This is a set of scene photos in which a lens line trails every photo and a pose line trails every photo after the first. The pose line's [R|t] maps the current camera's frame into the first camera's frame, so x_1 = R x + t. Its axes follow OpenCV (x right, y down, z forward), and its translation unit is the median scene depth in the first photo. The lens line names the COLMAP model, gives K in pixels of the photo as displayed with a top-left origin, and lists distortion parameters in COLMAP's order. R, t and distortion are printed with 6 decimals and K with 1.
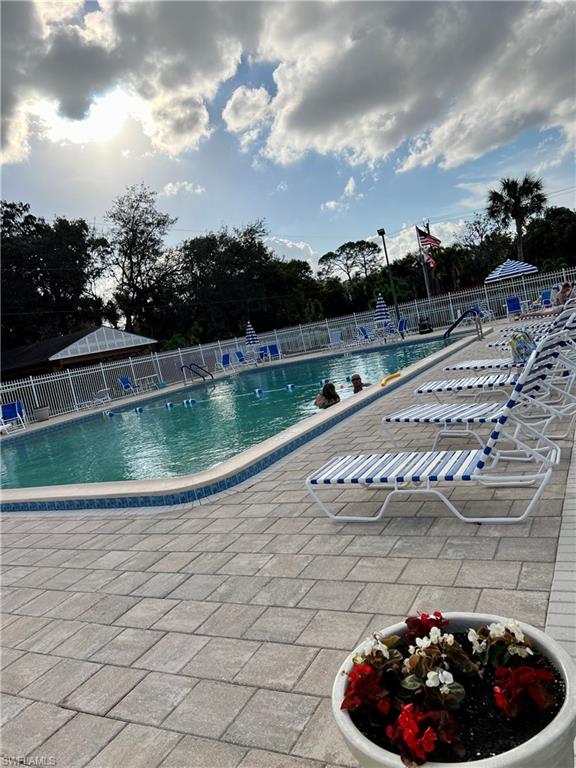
lens RADIAL K [[558.5, 0, 282.4], [0, 558.5, 384.9], [0, 0, 1]] dist [0.046606, -0.083318]
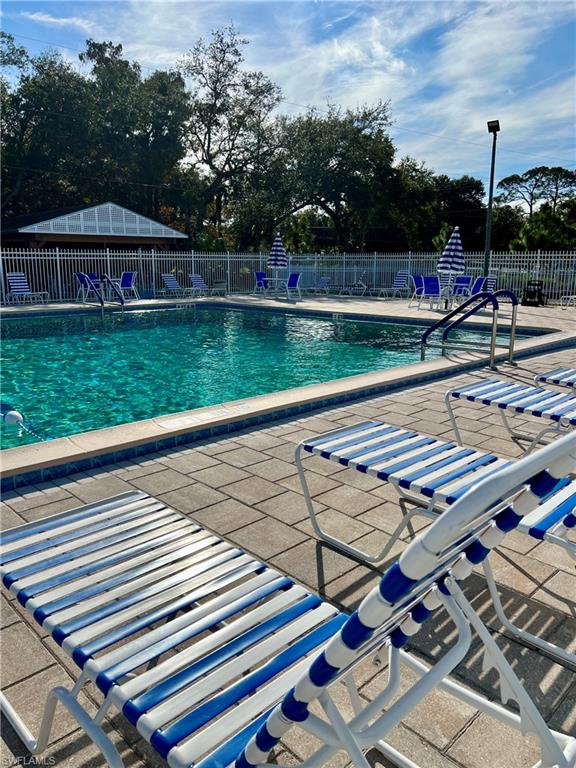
lens RADIAL K [[577.8, 0, 288.8], [0, 577.8, 373.5], [0, 0, 1]] dist [0.060681, -0.089849]
pose [[0.943900, 0.248485, -0.217505, 0.068742], [-0.218867, 0.963934, 0.151421, -0.025026], [0.247286, -0.095322, 0.964242, 0.125830]]
